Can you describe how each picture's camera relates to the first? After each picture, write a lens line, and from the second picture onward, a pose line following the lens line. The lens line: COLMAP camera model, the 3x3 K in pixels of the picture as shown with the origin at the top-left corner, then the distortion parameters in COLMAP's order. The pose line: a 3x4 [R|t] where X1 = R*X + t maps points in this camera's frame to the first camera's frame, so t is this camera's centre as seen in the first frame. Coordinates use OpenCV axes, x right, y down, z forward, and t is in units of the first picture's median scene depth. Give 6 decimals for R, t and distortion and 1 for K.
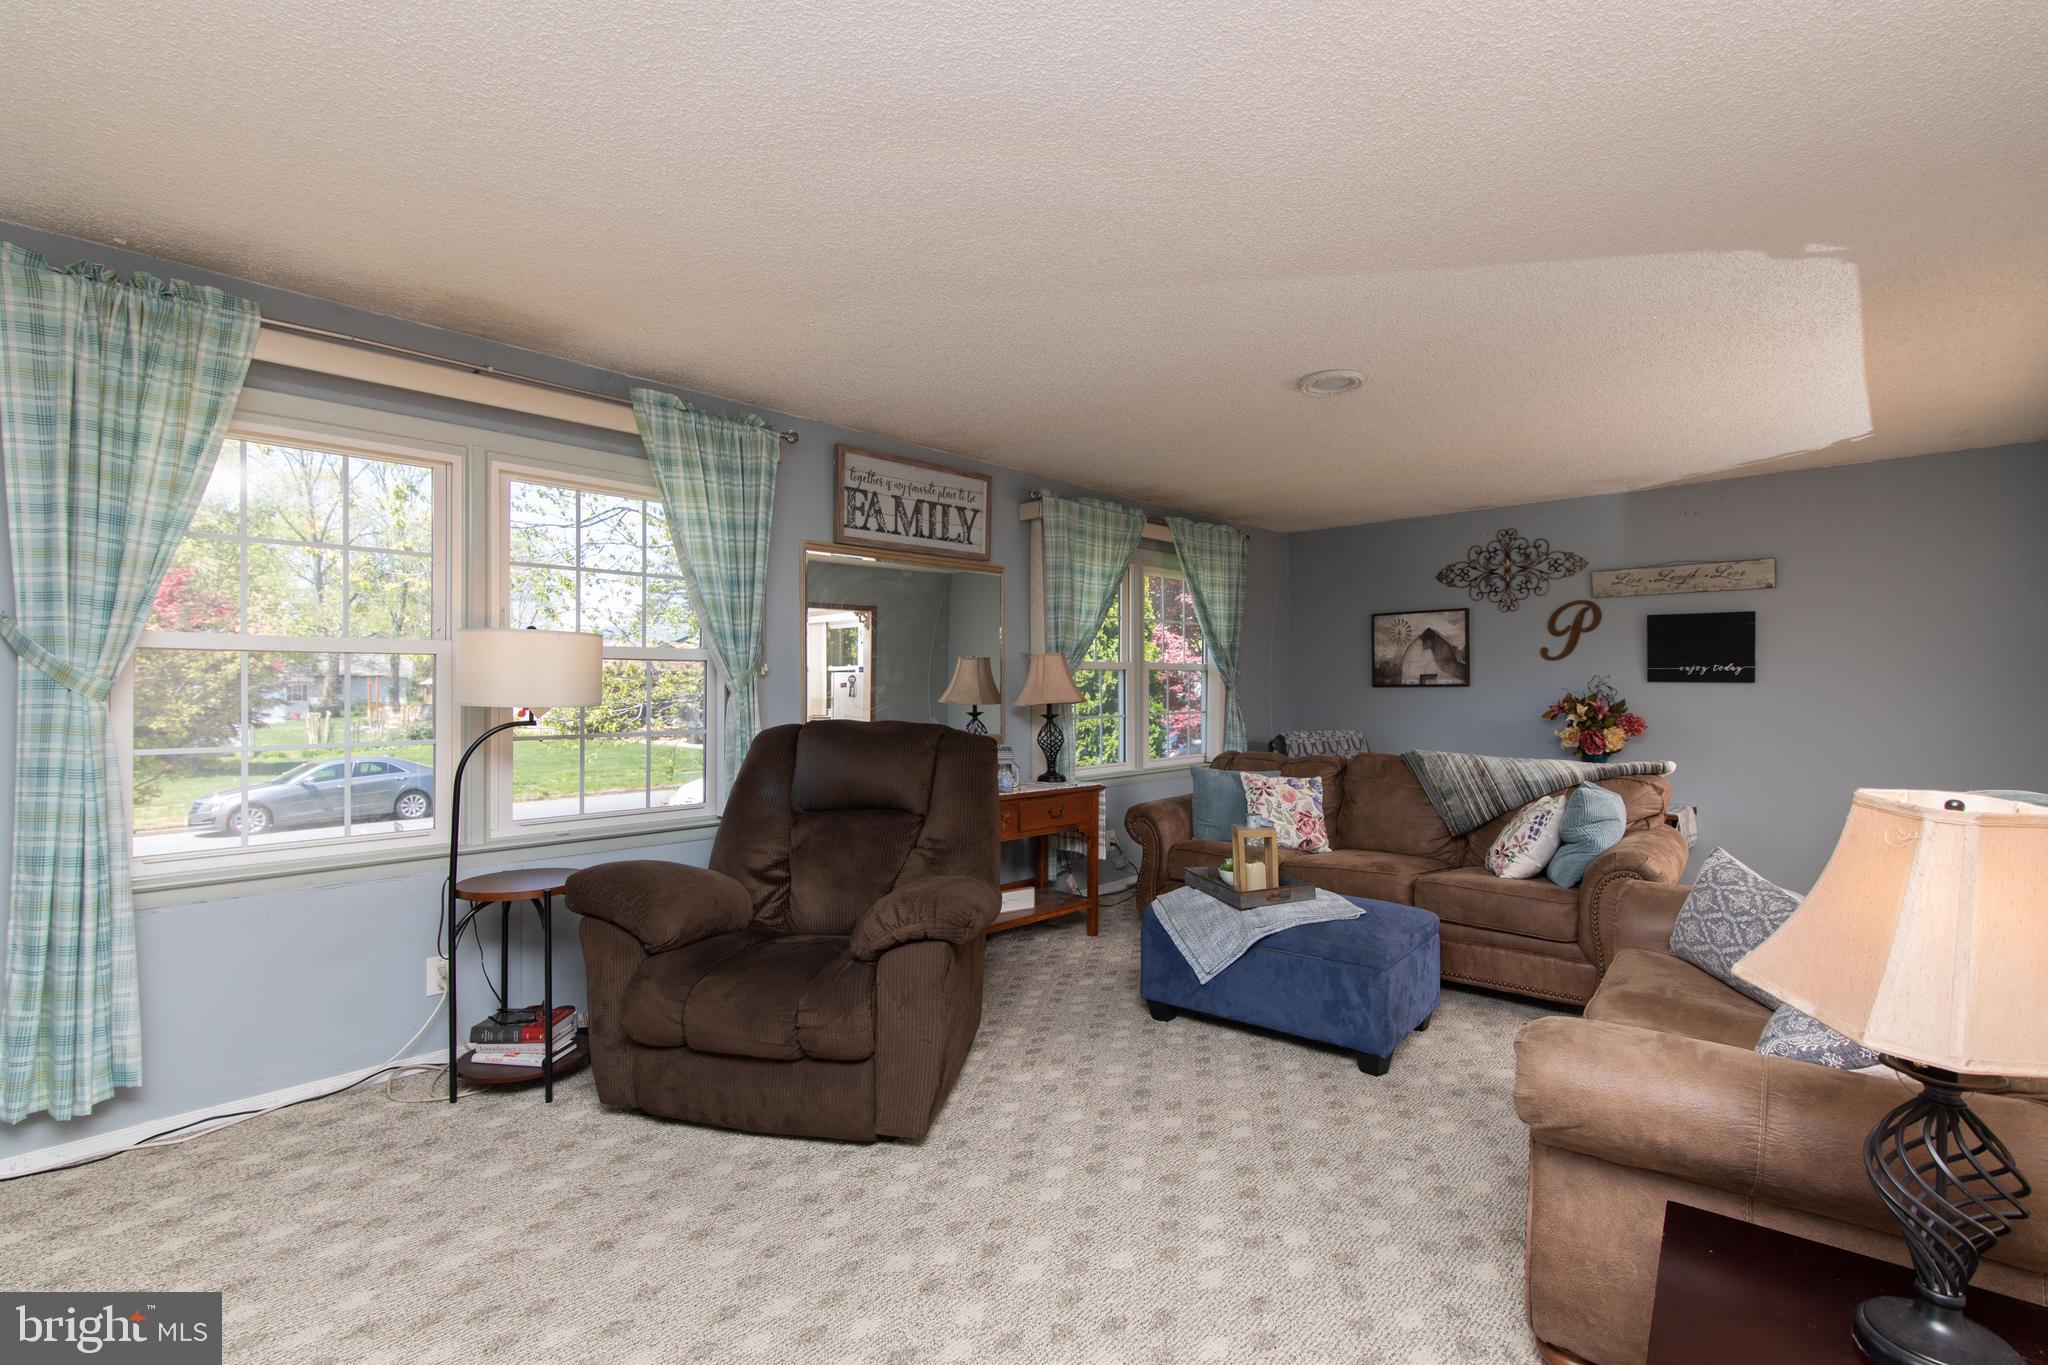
lens RADIAL K [[951.6, 0, 1067.6], [0, 951.6, 695.5], [0, 0, 1]] dist [-0.002490, -0.000578]
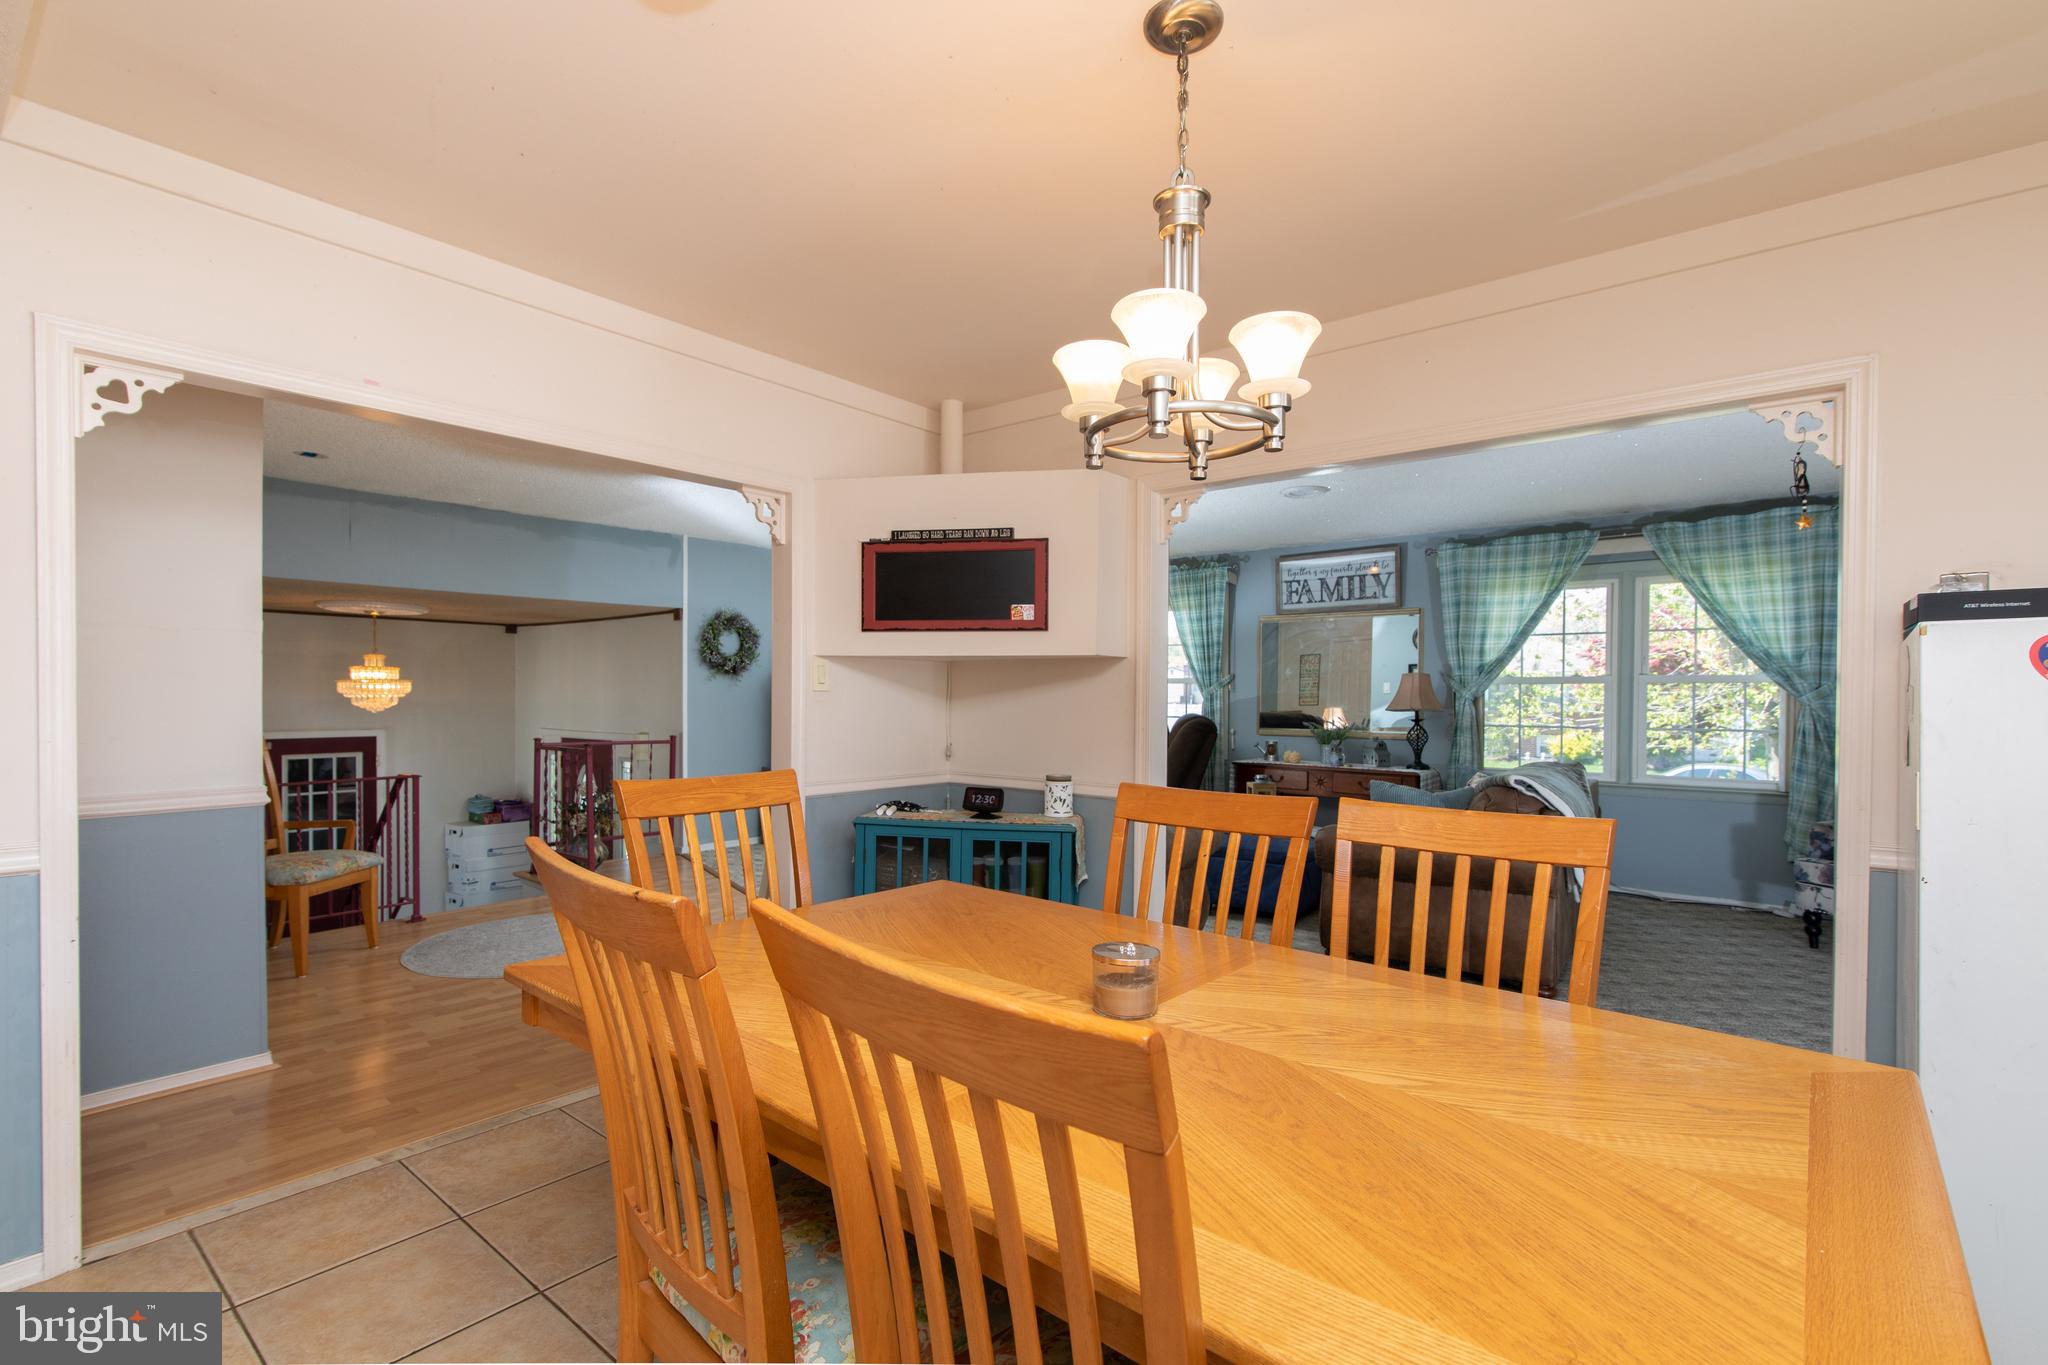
lens RADIAL K [[936.2, 0, 1022.2], [0, 936.2, 705.7], [0, 0, 1]] dist [0.001750, 0.000277]
pose [[0.052010, 0.012248, -0.998571, 1.086121], [-0.016035, 0.999806, 0.011428, -0.004087], [0.998518, 0.015417, 0.052196, 0.331095]]
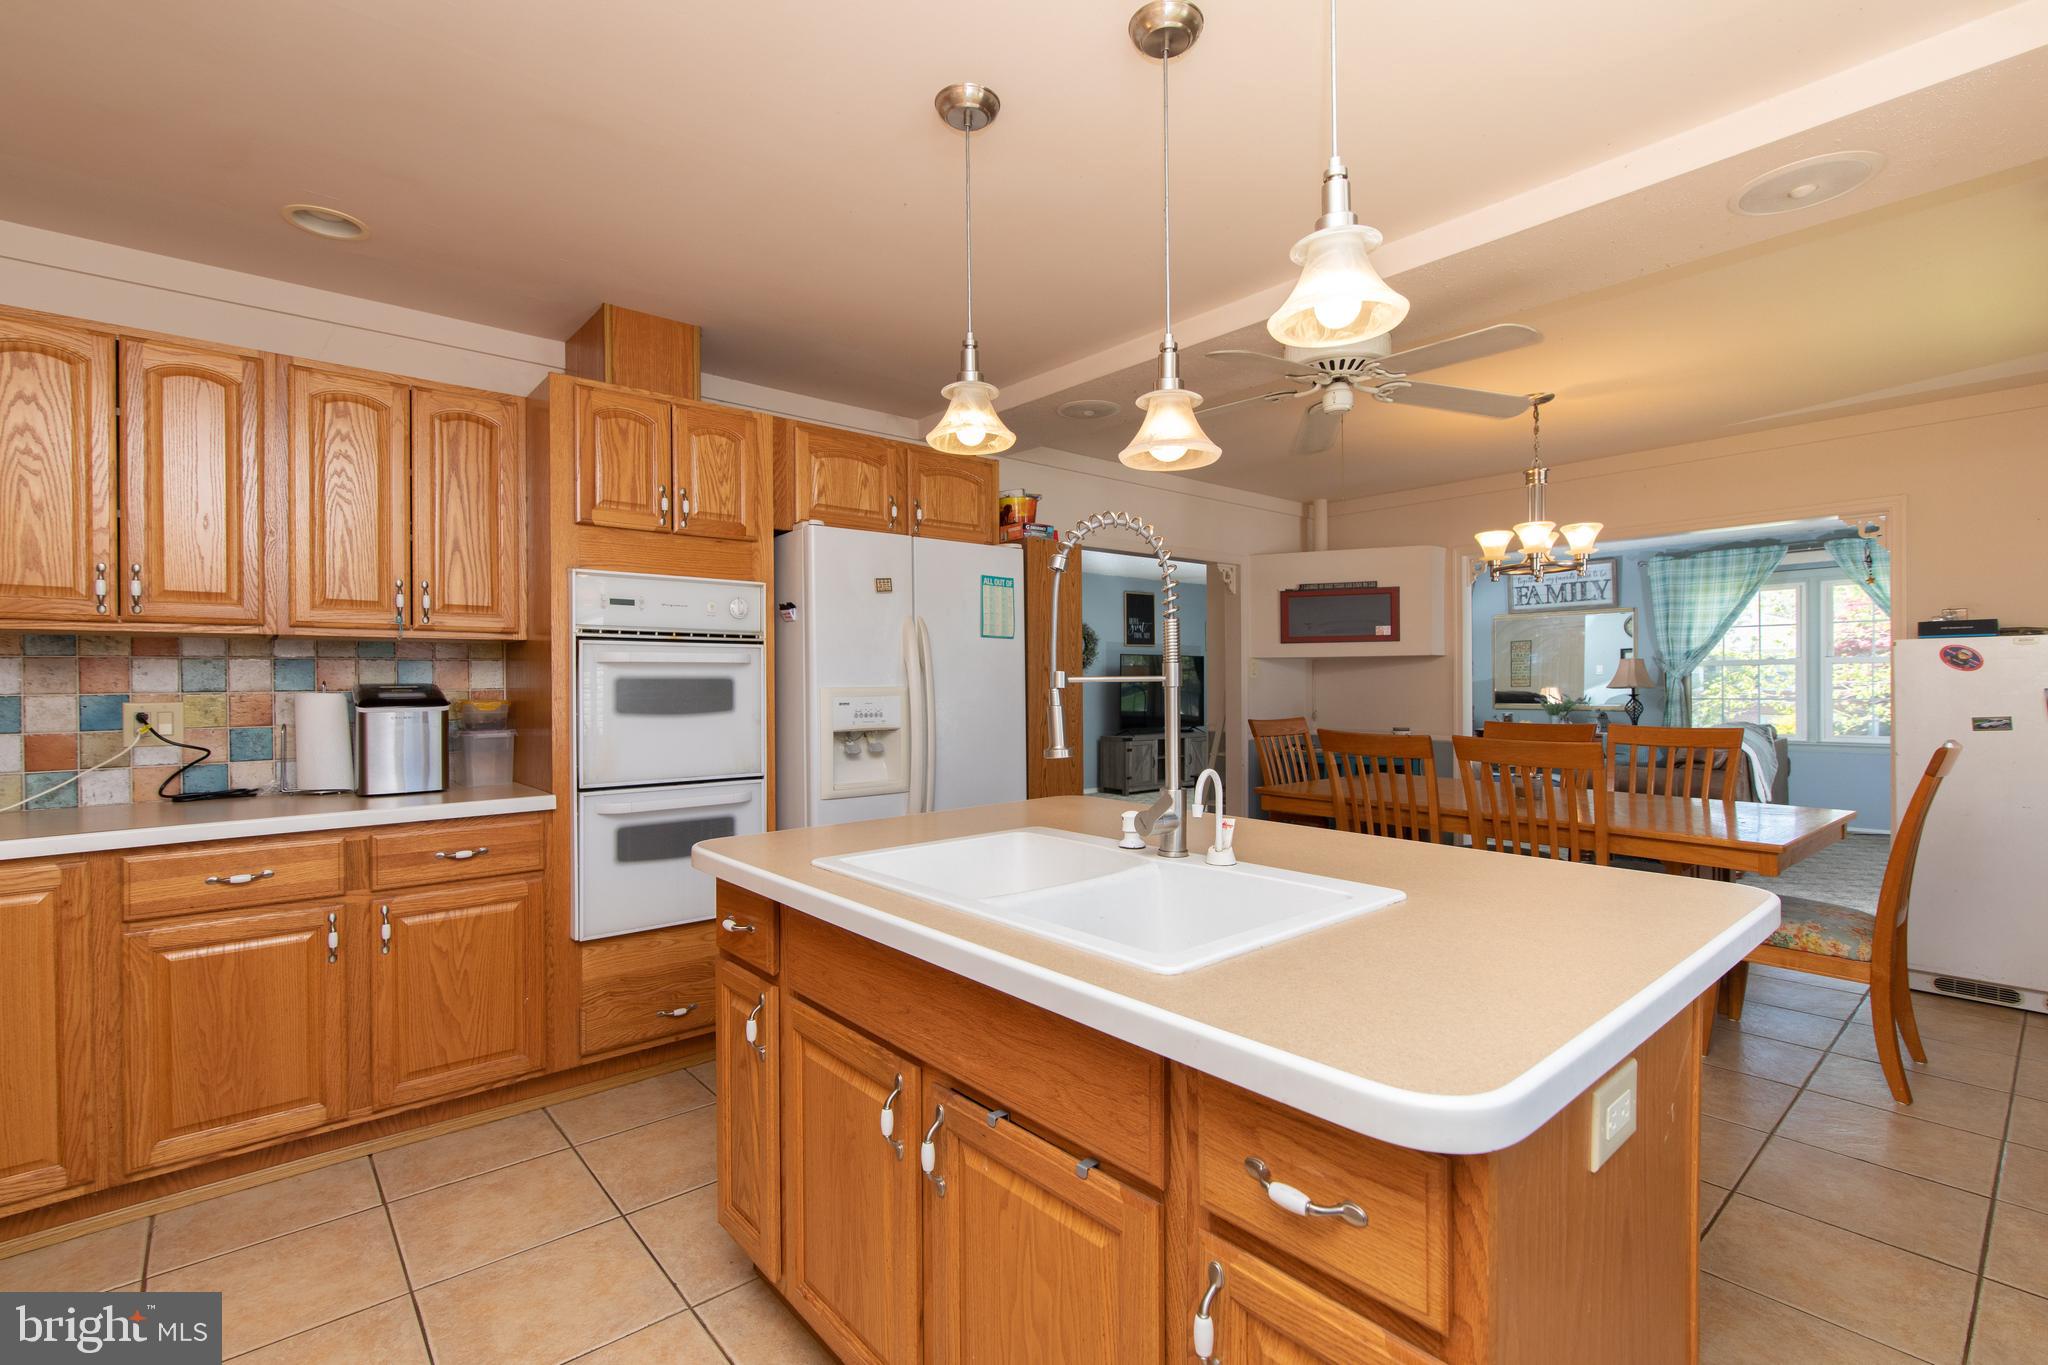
lens RADIAL K [[923.5, 0, 1022.5], [0, 923.5, 685.2], [0, 0, 1]] dist [0.001072, -0.000262]
pose [[-0.123526, 0.004133, -0.992333, 1.518738], [-0.001926, 0.999988, 0.004404, -0.001399], [0.992340, 0.002455, -0.123516, 0.104277]]
